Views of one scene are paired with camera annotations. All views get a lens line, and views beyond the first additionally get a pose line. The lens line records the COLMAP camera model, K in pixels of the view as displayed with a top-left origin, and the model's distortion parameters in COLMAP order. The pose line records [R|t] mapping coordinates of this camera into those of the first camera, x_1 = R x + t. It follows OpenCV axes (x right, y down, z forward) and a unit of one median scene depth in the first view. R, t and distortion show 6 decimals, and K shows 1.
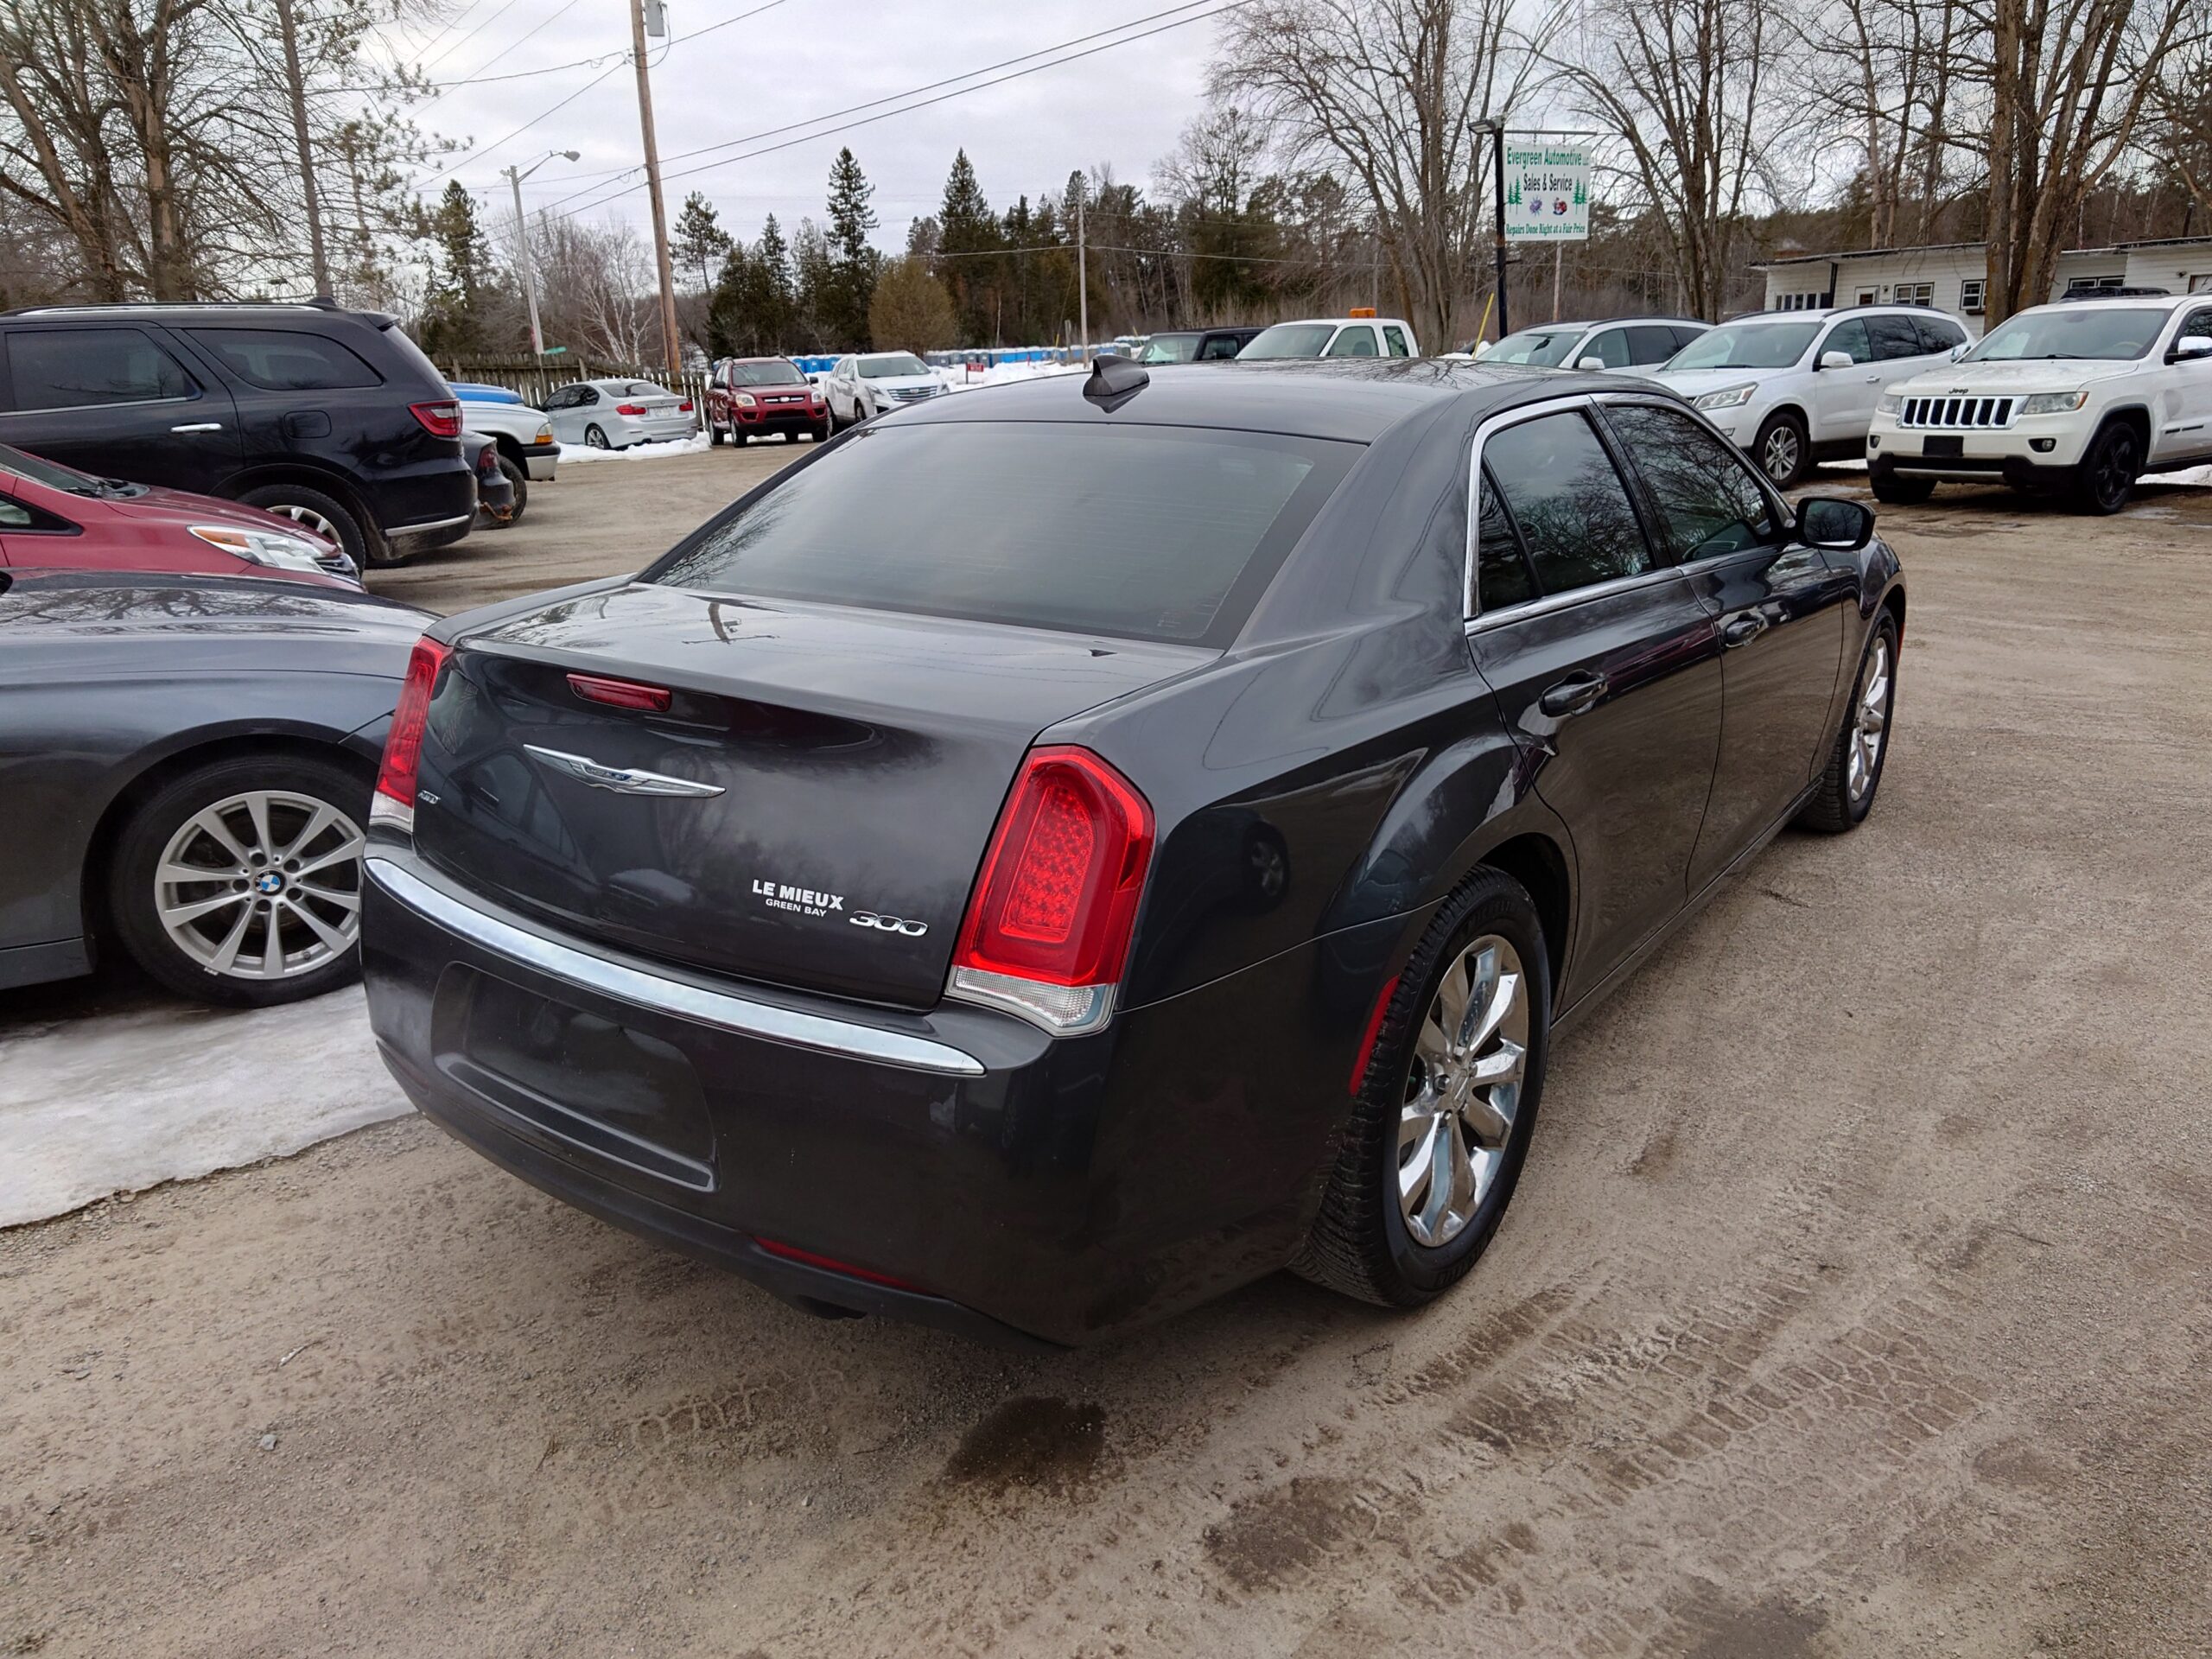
lens RADIAL K [[1547.6, 0, 1094.0], [0, 1547.6, 829.4], [0, 0, 1]] dist [0.002370, 0.002398]
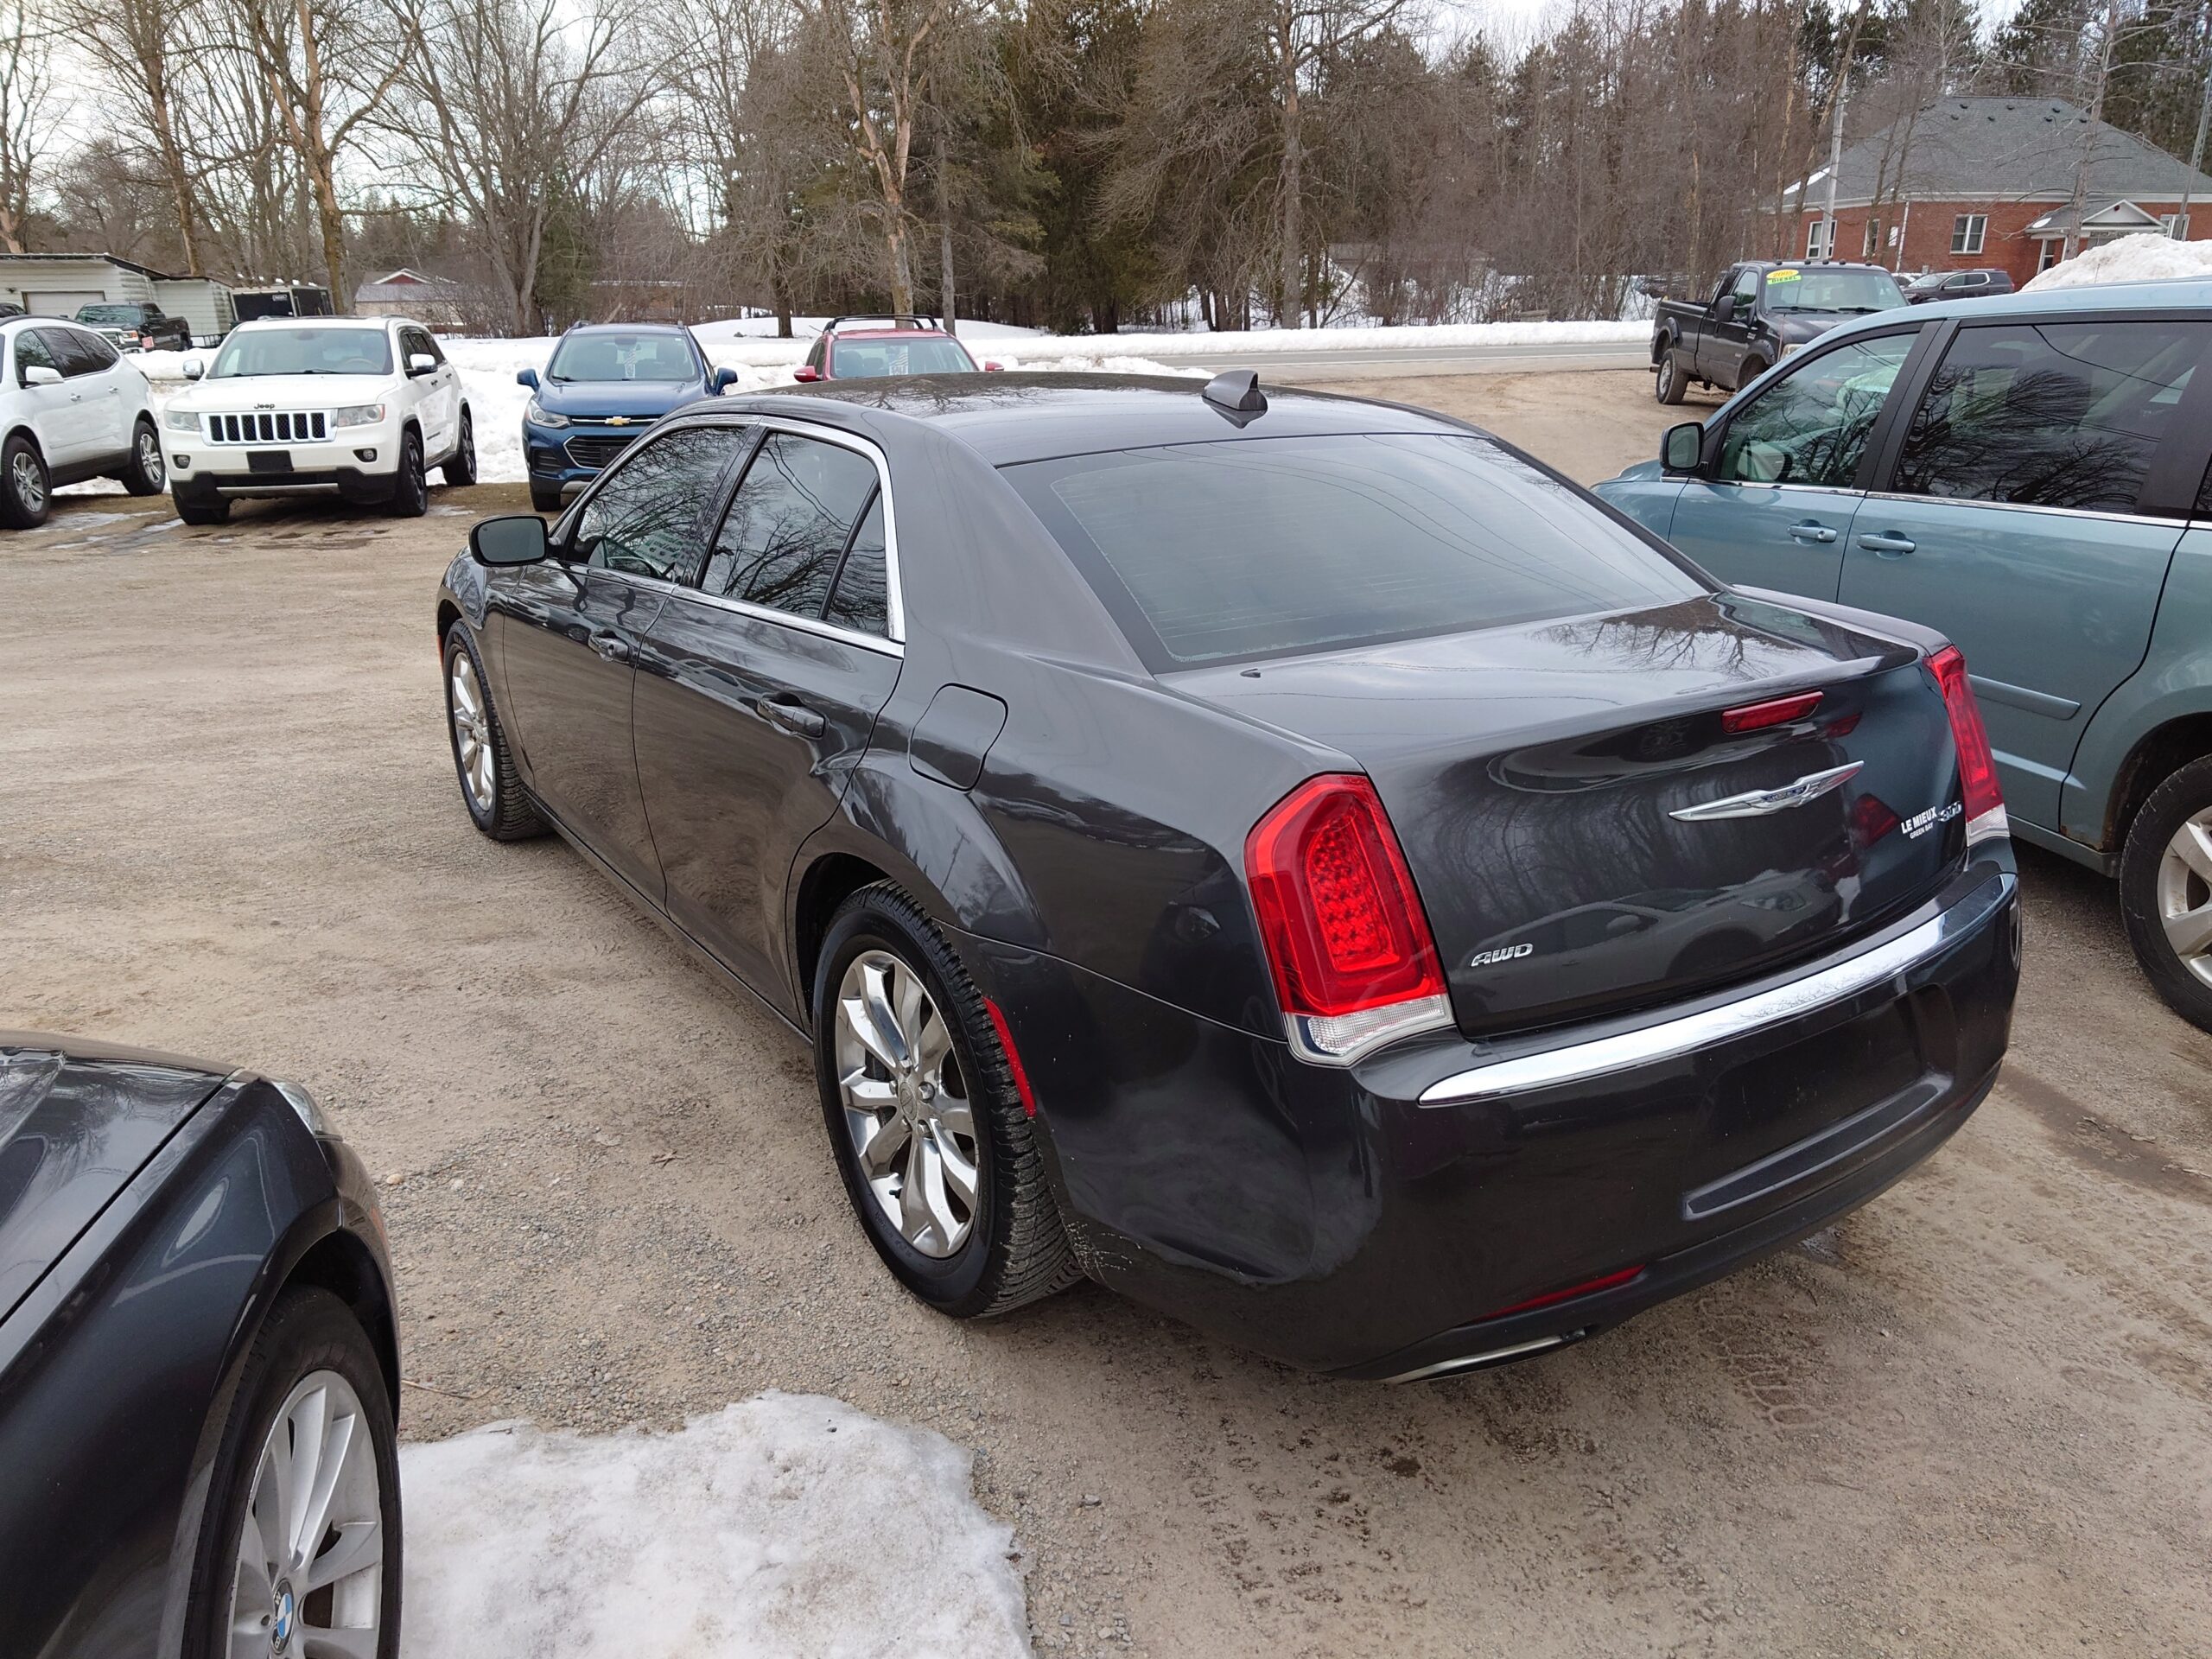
lens RADIAL K [[1547.6, 0, 1094.0], [0, 1547.6, 829.4], [0, 0, 1]] dist [0.002370, 0.002398]
pose [[0.316576, -0.270139, 0.909288, -0.733411], [0.278251, 0.942868, 0.183240, -0.172022], [-0.906839, 0.195001, 0.373655, 0.557549]]
